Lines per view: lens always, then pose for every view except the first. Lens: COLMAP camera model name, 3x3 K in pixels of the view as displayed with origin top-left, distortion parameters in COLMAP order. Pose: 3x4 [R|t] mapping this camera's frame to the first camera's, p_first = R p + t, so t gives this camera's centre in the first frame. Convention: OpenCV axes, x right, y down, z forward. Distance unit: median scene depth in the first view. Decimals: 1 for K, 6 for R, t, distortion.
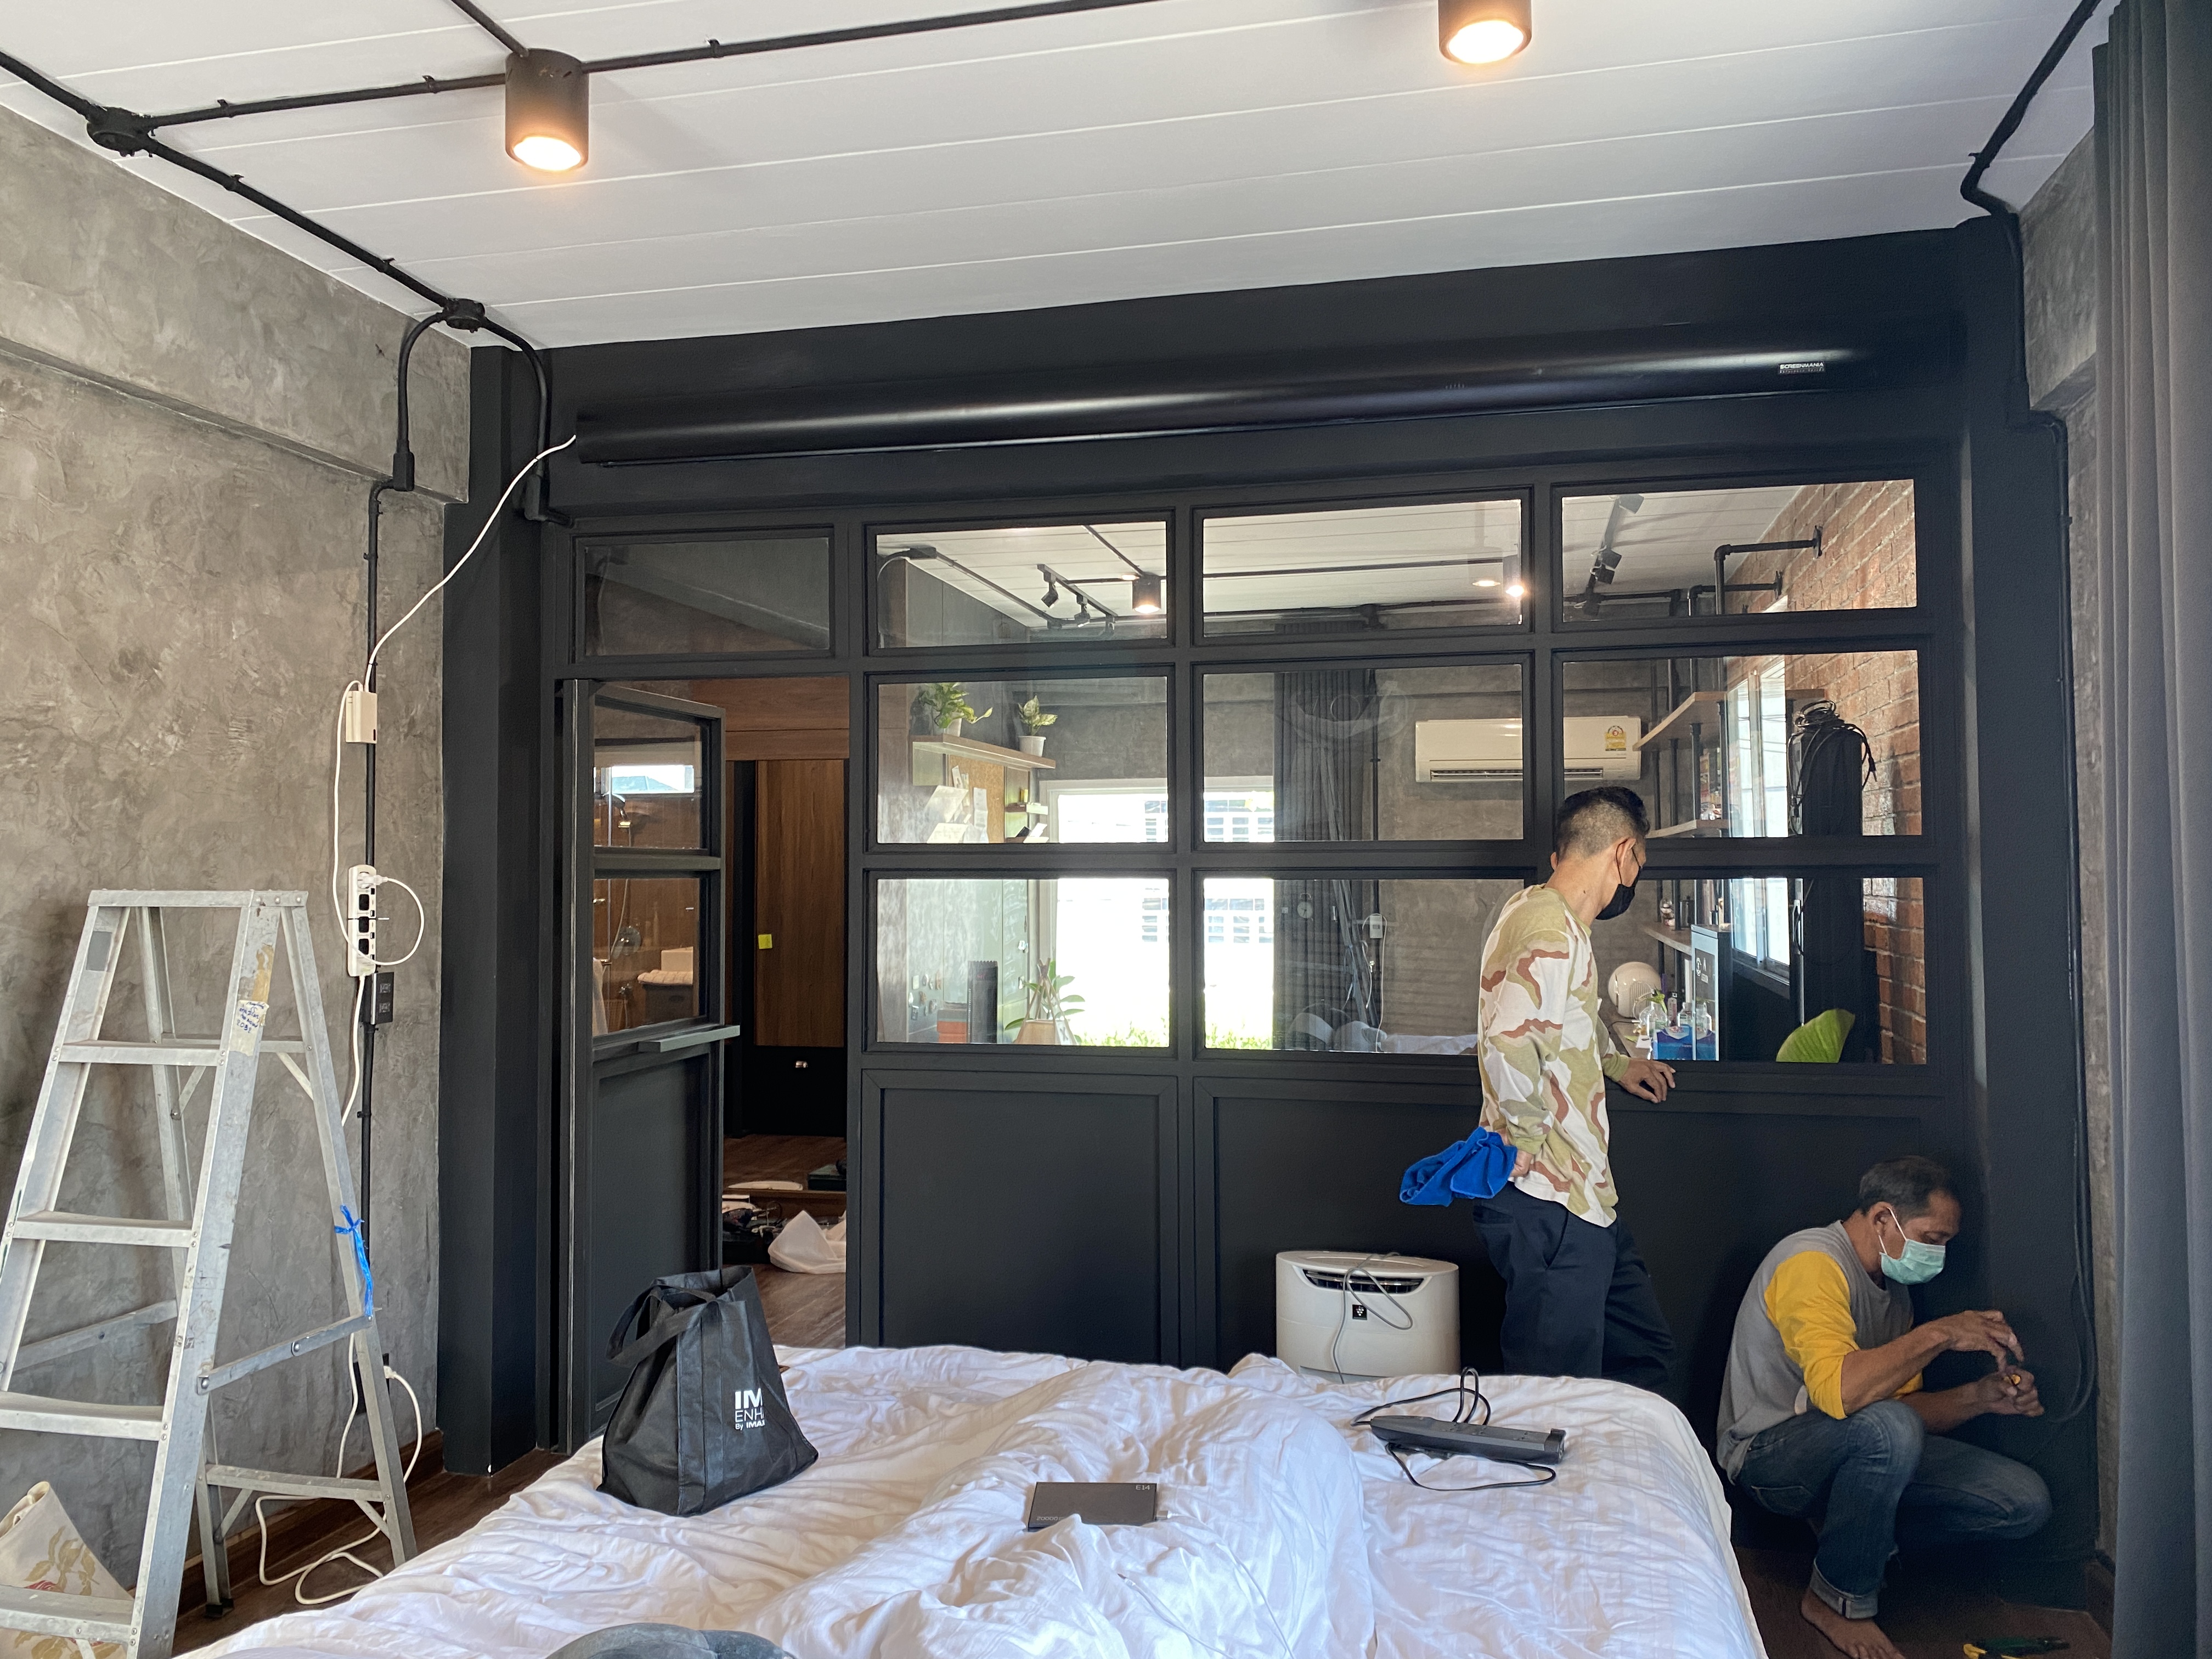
lens RADIAL K [[1703.3, 0, 1102.1], [0, 1703.3, 824.2], [0, 0, 1]] dist [0.005147, 0.003055]
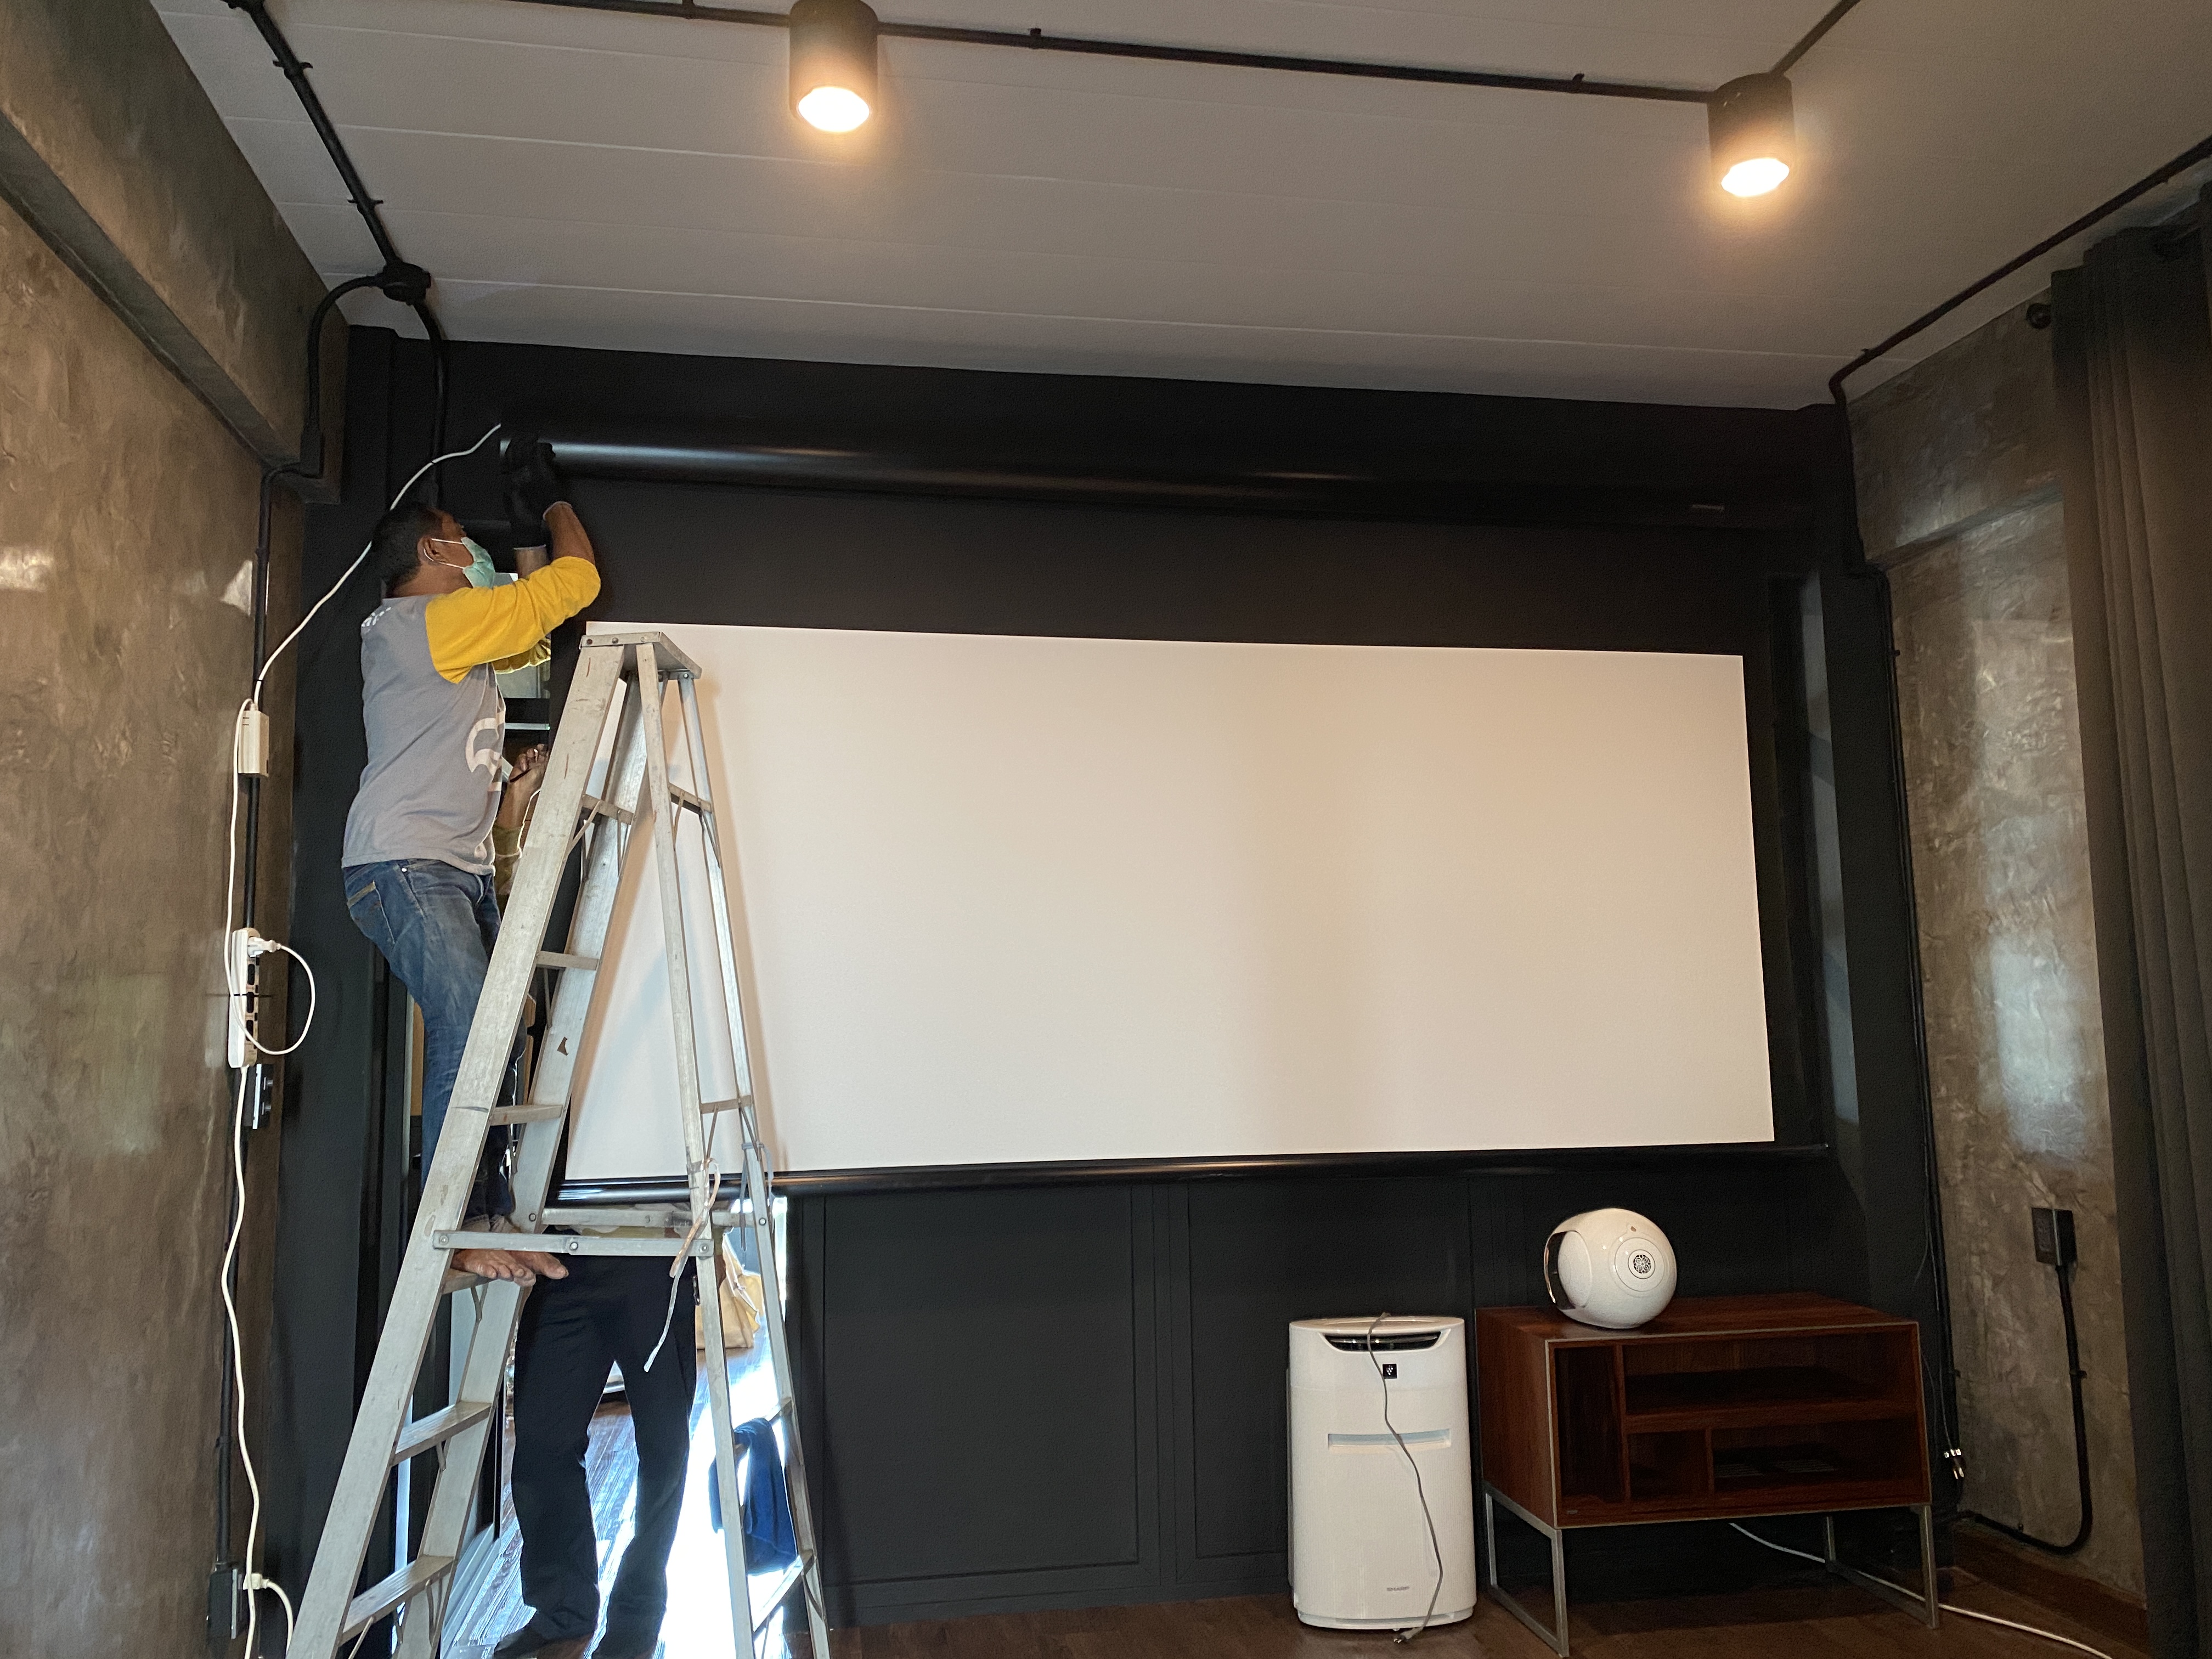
lens RADIAL K [[1672.1, 0, 1098.5], [0, 1672.1, 816.2], [0, 0, 1]] dist [-0.000641, -0.001420]
pose [[0.916161, 0.036272, 0.399166, -0.475424], [0.000832, 0.995723, -0.092390, 0.055393], [-0.400810, 0.084977, 0.912212, 0.150038]]
